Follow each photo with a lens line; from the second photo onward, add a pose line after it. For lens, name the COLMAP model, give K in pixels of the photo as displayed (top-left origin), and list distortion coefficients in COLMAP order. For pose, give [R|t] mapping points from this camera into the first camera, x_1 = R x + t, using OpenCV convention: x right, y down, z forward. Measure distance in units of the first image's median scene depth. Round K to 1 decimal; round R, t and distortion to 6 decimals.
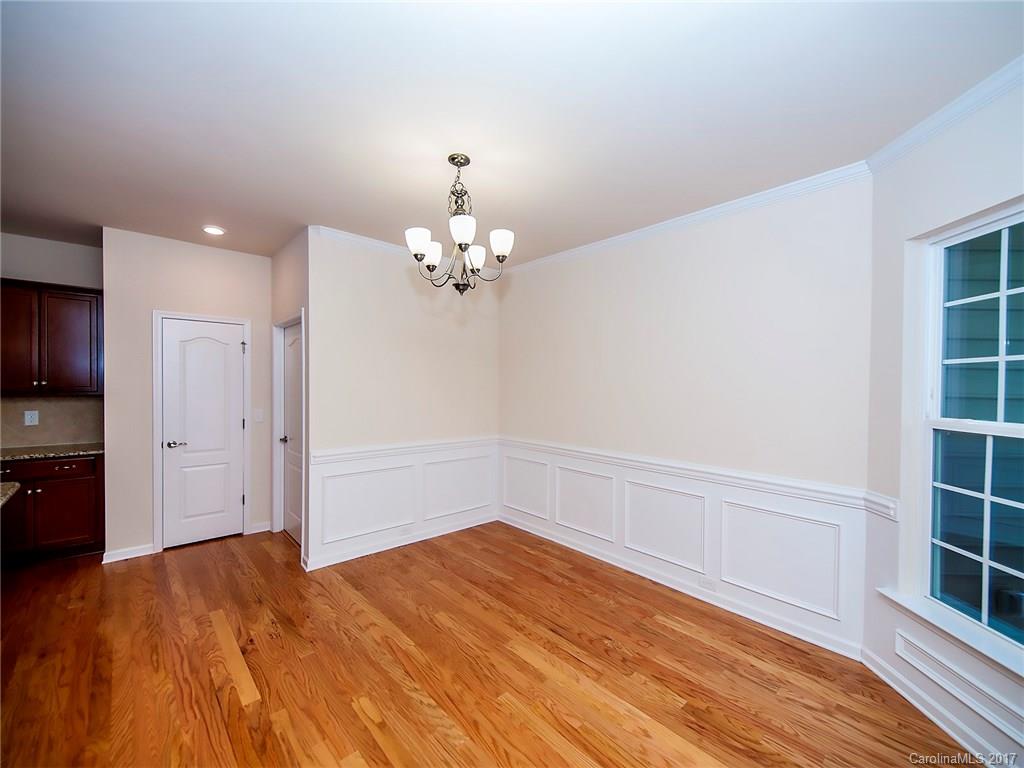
lens RADIAL K [[426.2, 0, 512.7], [0, 426.2, 385.4], [0, 0, 1]] dist [0.007545, -0.000983]
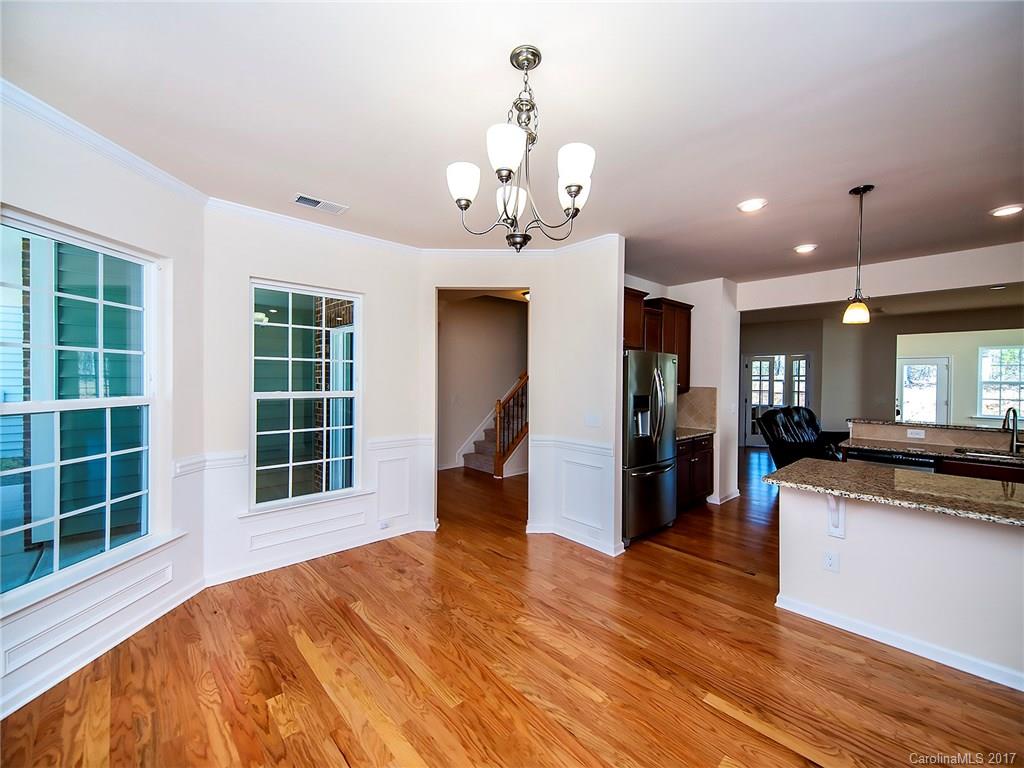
lens RADIAL K [[422.0, 0, 510.9], [0, 422.0, 382.3], [0, 0, 1]] dist [-0.000410, -0.000218]
pose [[-0.999773, -0.020994, -0.003553, -0.126571], [-0.021052, 0.999630, 0.017207, -0.009603], [0.003191, 0.017278, -0.999846, 1.946046]]
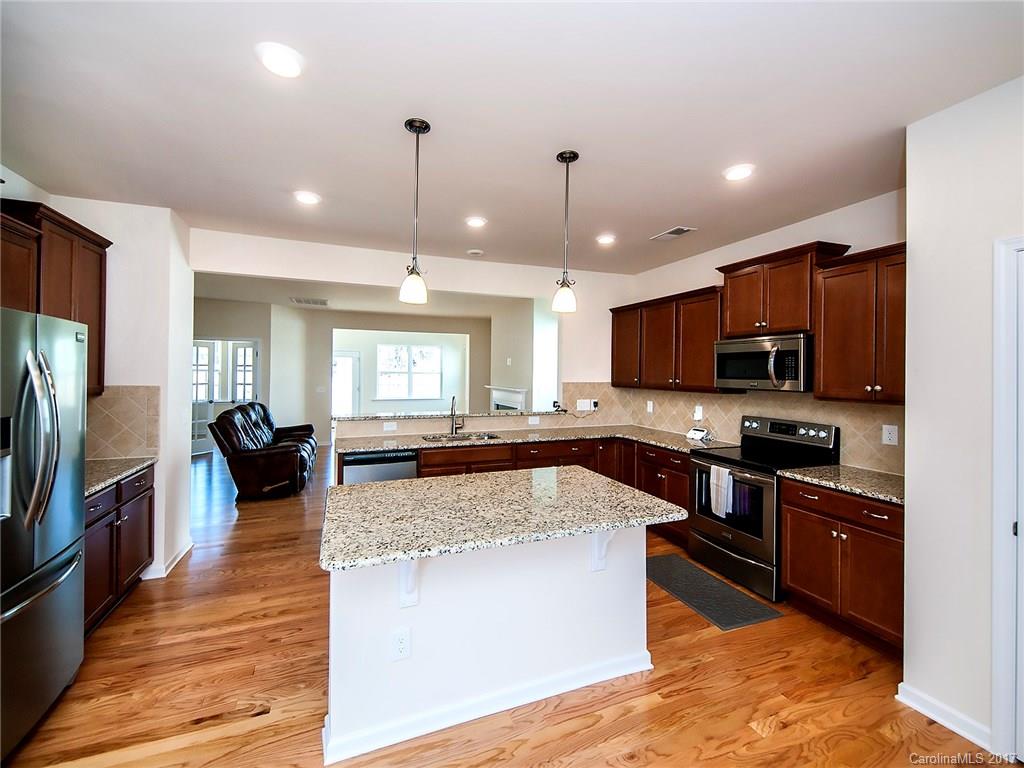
lens RADIAL K [[426.2, 0, 498.7], [0, 426.2, 370.1], [0, 0, 1]] dist [0.007545, -0.000983]
pose [[-0.367739, -0.015831, -0.929794, -0.346653], [-0.019689, 0.999764, -0.009236, -0.029552], [0.929721, 0.014910, -0.367964, 1.212699]]
